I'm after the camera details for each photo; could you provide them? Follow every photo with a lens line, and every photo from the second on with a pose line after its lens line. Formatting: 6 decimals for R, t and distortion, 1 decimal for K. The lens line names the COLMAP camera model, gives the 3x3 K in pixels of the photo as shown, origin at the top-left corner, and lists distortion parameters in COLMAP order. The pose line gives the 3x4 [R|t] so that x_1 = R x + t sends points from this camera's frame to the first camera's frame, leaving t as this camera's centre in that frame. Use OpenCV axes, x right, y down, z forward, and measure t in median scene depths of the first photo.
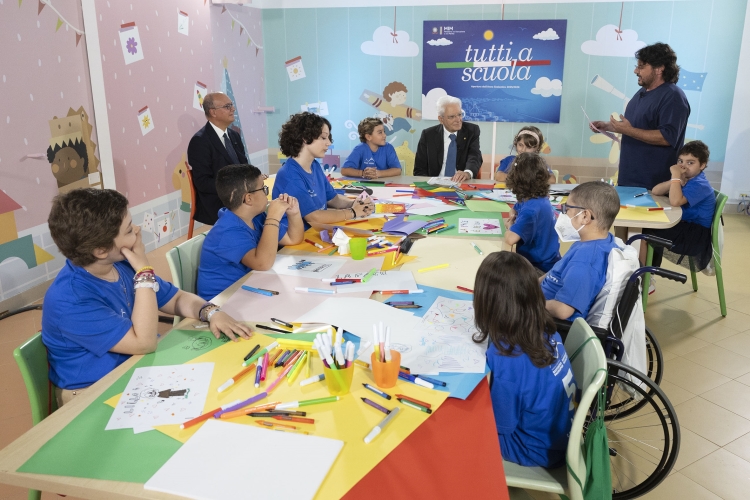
lens RADIAL K [[611.8, 0, 384.7], [0, 611.8, 235.6], [0, 0, 1]] dist [-0.009203, 0.002252]
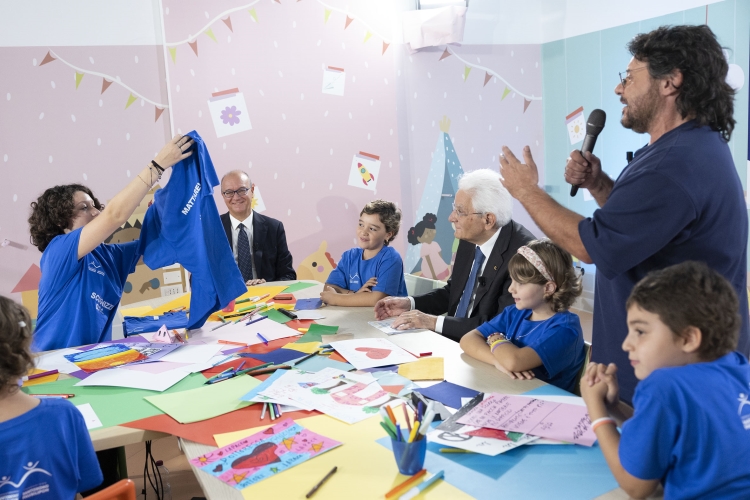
lens RADIAL K [[723.5, 0, 351.7], [0, 723.5, 258.1], [0, 0, 1]] dist [-0.009969, 0.000000]
pose [[0.593350, 0.088936, -0.800016, 0.374112], [-0.162178, 0.986705, -0.010593, -0.092526], [0.788438, 0.136031, 0.599885, 0.393691]]
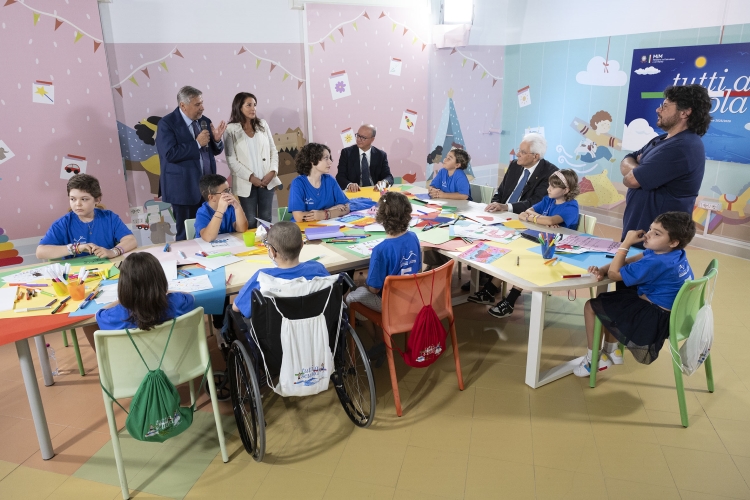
lens RADIAL K [[523.3, 0, 354.9], [0, 523.3, 239.0], [0, 0, 1]] dist [0.001652, 0.000641]
pose [[0.682470, 0.196930, -0.703885, 0.411715], [-0.175800, 0.978976, 0.103442, -0.062871], [0.709457, 0.053147, 0.702742, 0.110069]]
